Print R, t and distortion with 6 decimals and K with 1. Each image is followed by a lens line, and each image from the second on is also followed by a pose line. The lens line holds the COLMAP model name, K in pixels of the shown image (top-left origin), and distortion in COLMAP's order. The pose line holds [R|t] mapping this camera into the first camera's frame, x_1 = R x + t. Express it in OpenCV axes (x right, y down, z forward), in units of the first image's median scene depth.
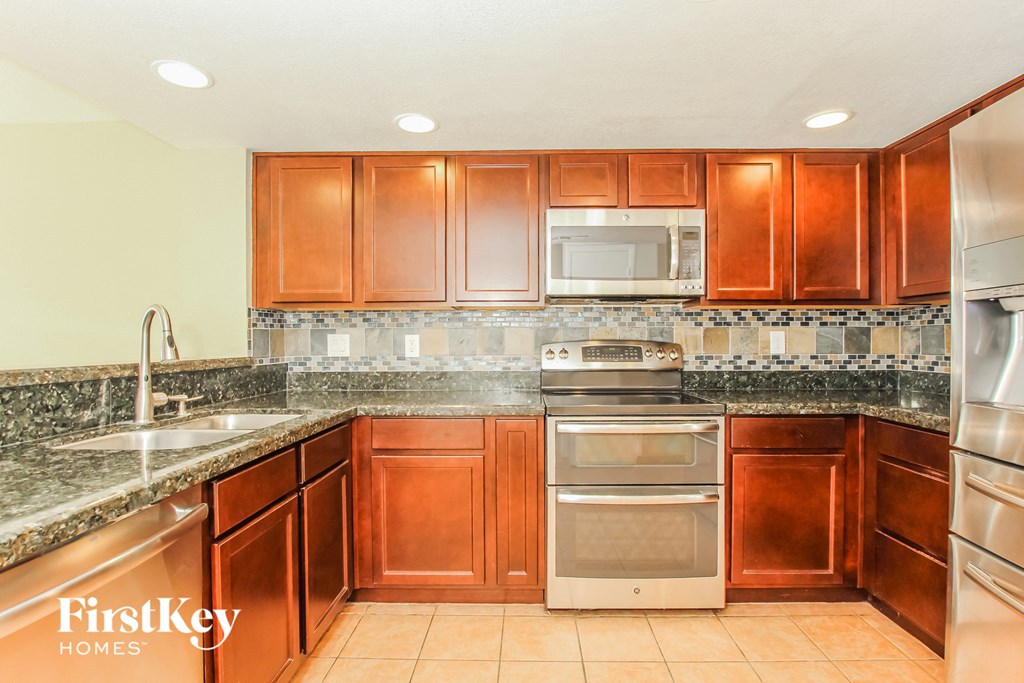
lens RADIAL K [[497.7, 0, 514.0], [0, 497.7, 336.2], [0, 0, 1]] dist [-0.023477, 0.000144]
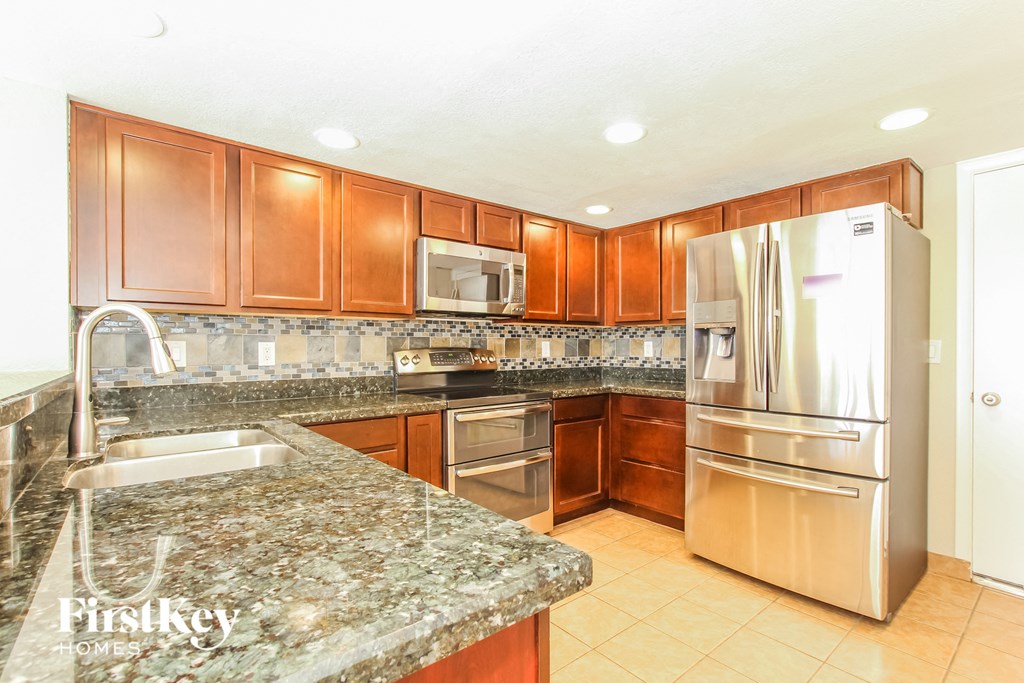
lens RADIAL K [[475.1, 0, 519.7], [0, 475.1, 342.2], [0, 0, 1]] dist [-0.018816, 0.000909]
pose [[0.756283, 0.006948, 0.654208, -0.435054], [-0.004806, 0.999976, -0.005065, -0.000620], [-0.654227, 0.000687, 0.756298, -0.001881]]
